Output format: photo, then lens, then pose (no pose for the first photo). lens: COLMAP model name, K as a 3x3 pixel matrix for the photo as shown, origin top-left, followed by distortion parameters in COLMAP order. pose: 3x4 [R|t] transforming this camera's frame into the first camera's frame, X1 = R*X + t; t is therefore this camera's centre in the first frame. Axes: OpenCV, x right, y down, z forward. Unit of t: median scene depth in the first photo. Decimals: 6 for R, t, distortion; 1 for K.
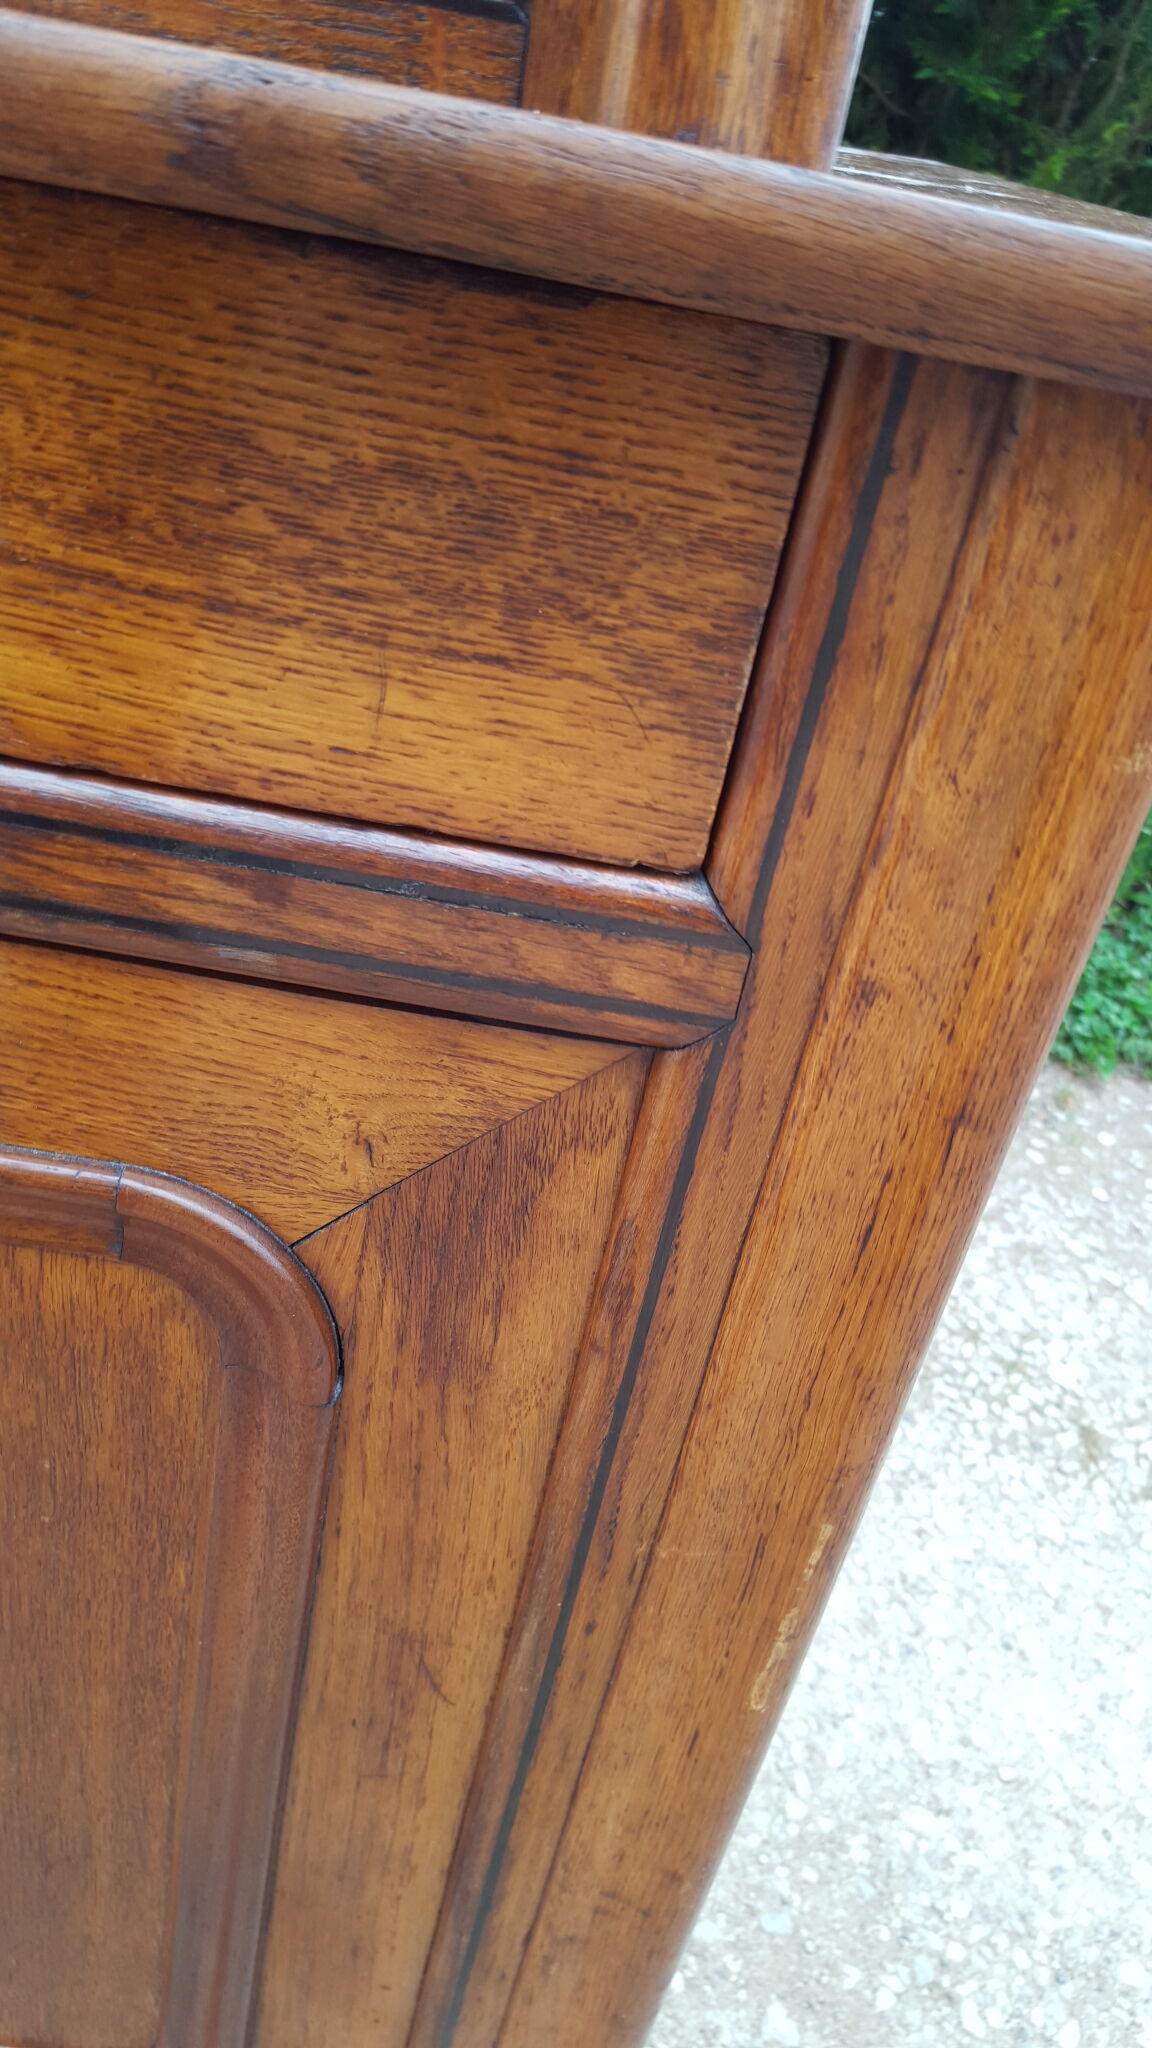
lens RADIAL K [[1604.0, 0, 576.0], [0, 1604.0, 1024.0], [0, 0, 1]] dist [0.184207, -0.397484]
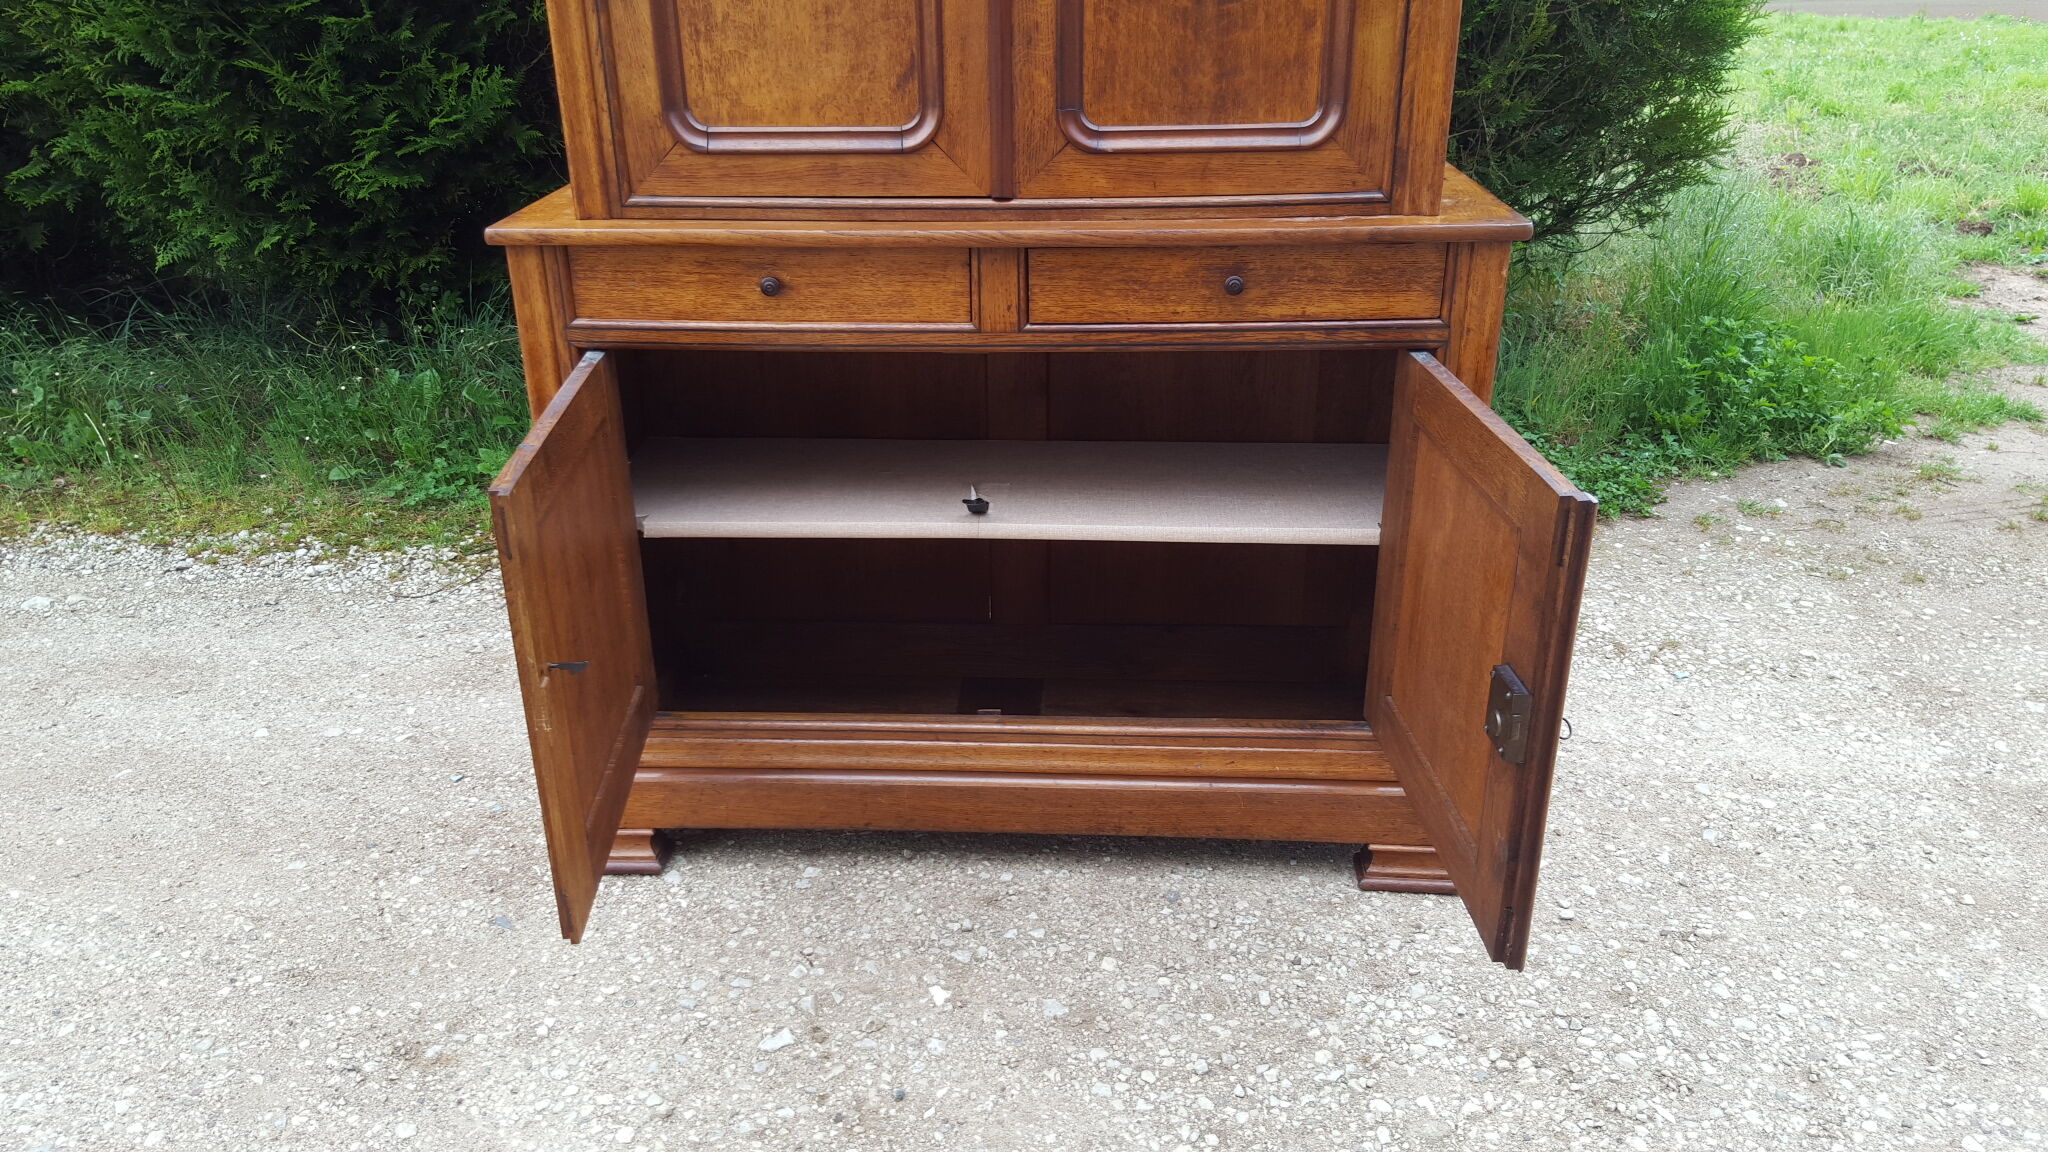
lens RADIAL K [[1604.0, 0, 1024.0], [0, 1604.0, 576.0], [0, 0, 1]] dist [0.184207, -0.397484]
pose [[0.980957, -0.178632, -0.076248, -1.190130], [0.166244, 0.975225, -0.145941, 1.521909], [0.100429, 0.130486, 0.986351, -5.220719]]
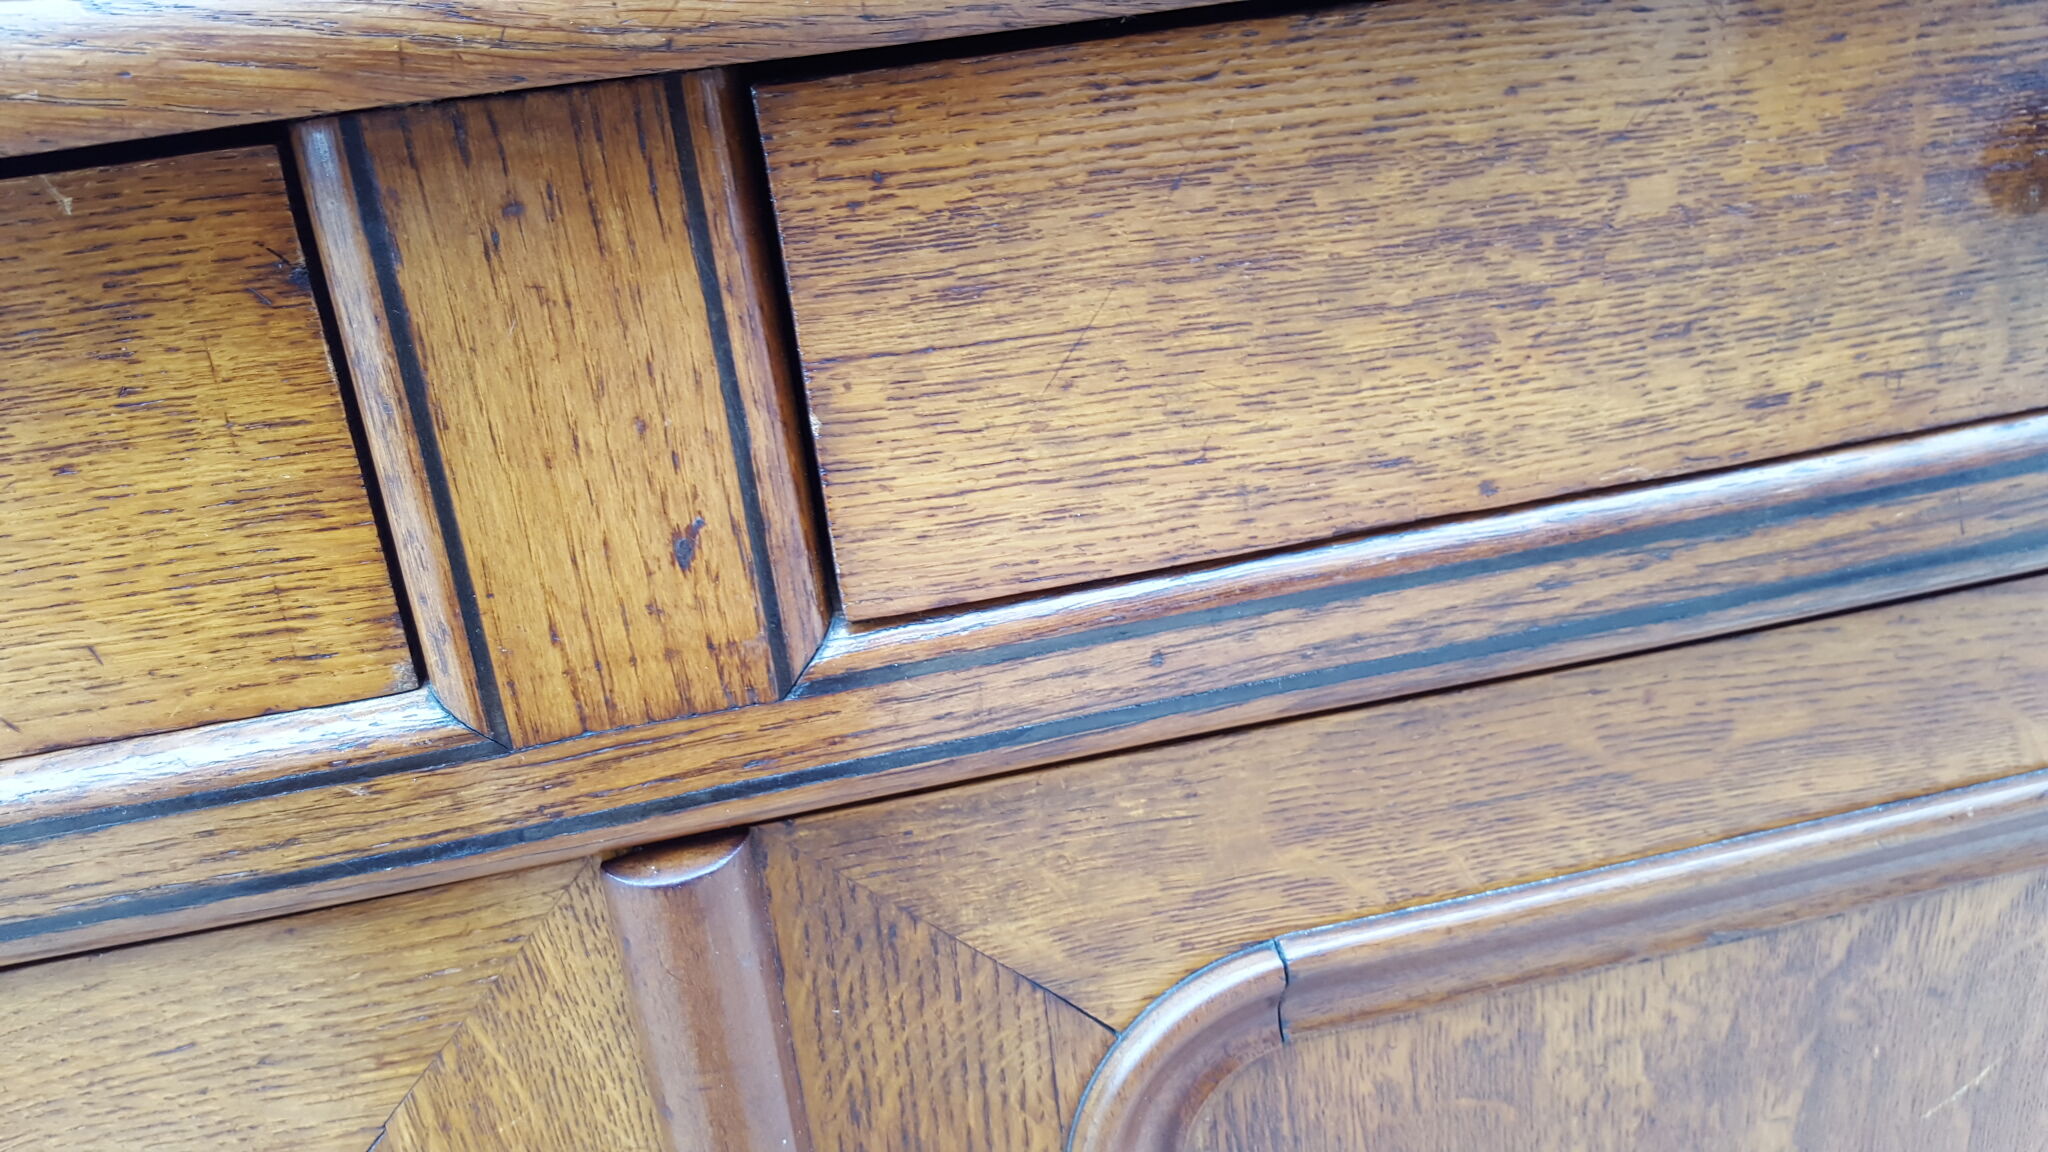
lens RADIAL K [[1604.0, 0, 1024.0], [0, 1604.0, 576.0], [0, 0, 1]] dist [0.184207, -0.397484]
pose [[0.931102, -0.348690, 0.107068, -1.466206], [0.361533, 0.921162, -0.144061, -0.208736], [-0.048394, 0.172844, 0.983760, -0.058387]]
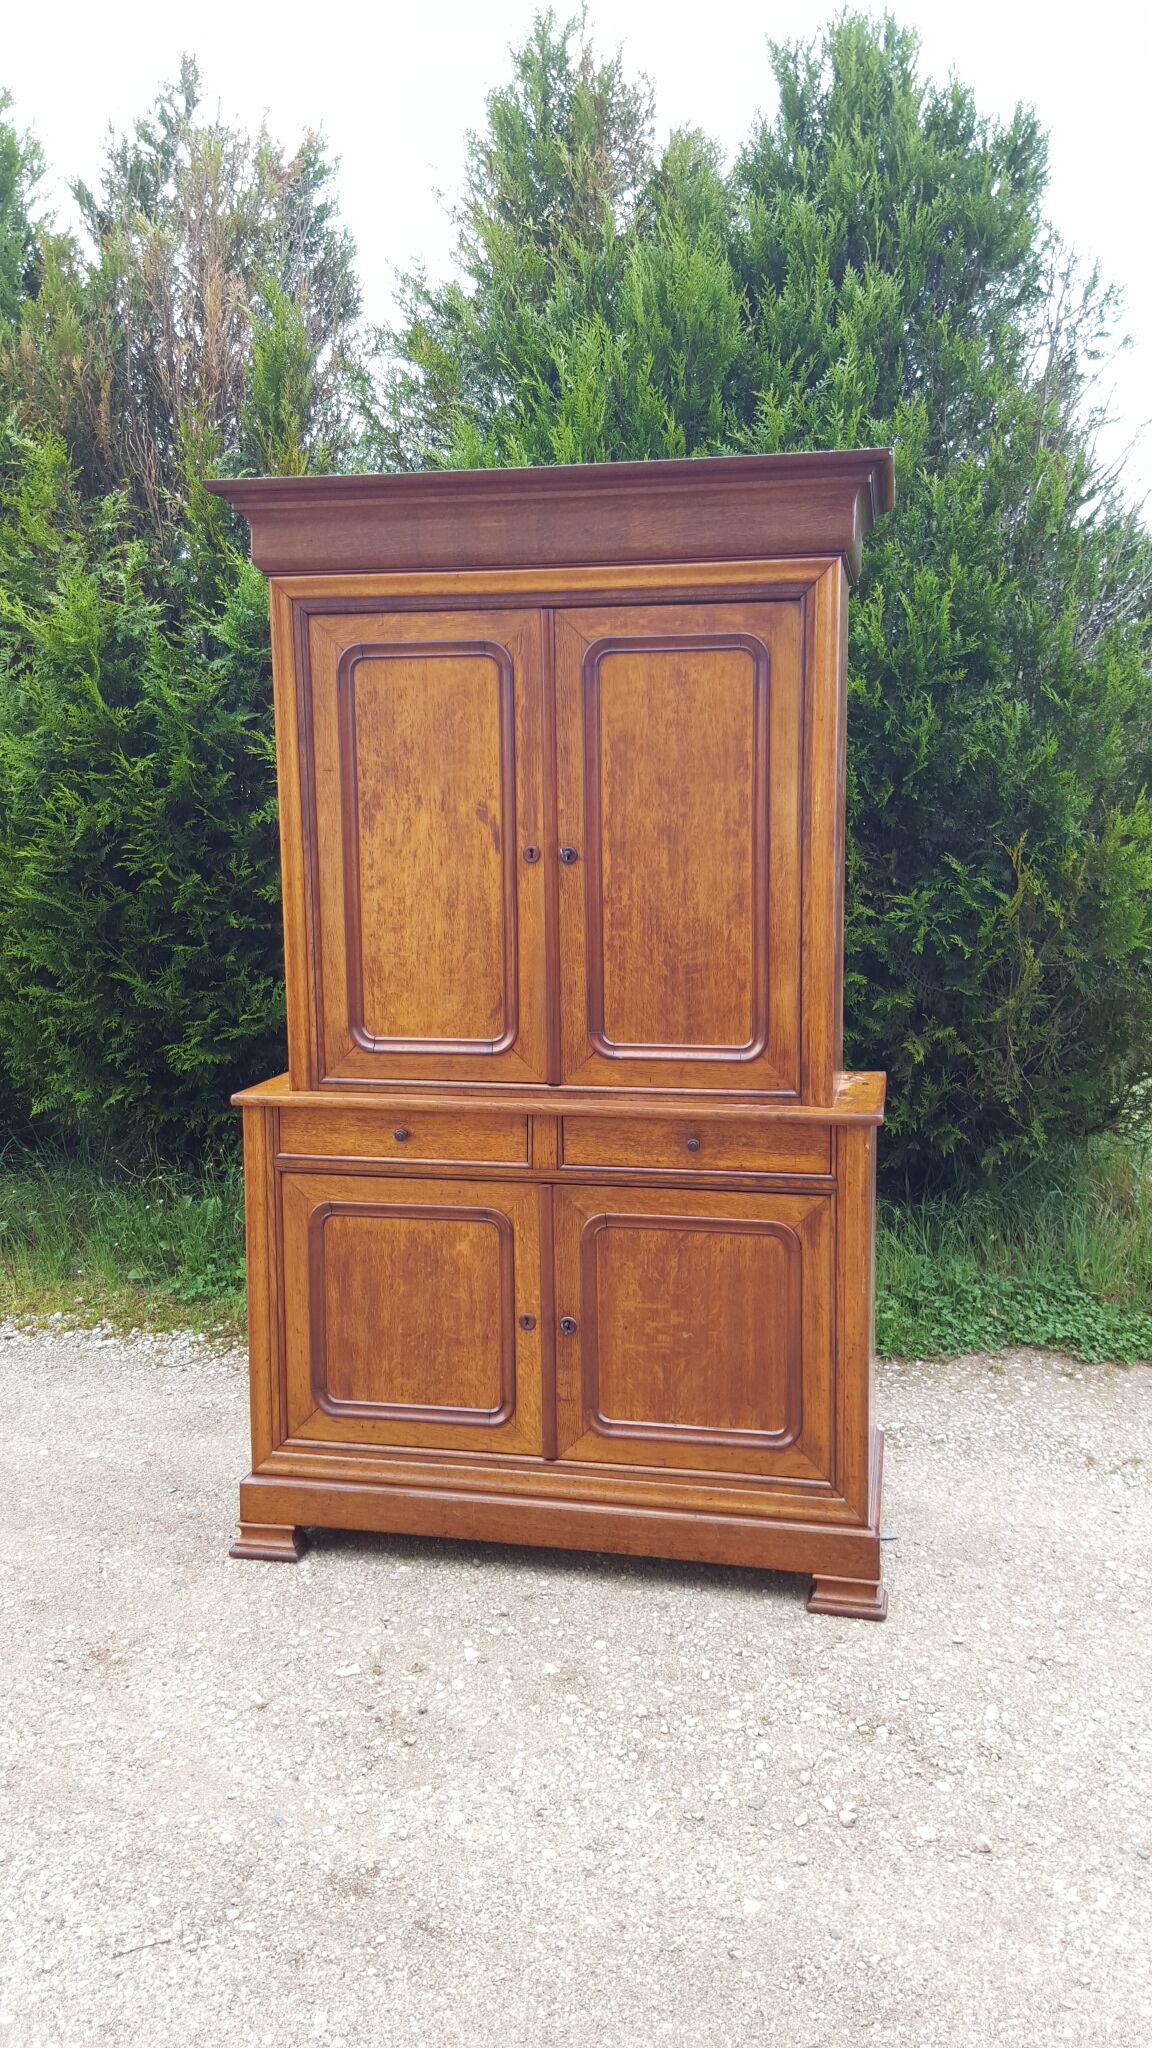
lens RADIAL K [[1614.5, 0, 631.7], [0, 1614.5, 928.4], [0, 0, 1]] dist [0.123431, -0.223591]
pose [[0.974075, -0.171805, -0.147179, 0.577951], [0.086126, 0.883217, -0.460988, 2.882972], [0.209191, 0.436361, 0.875116, -8.110175]]
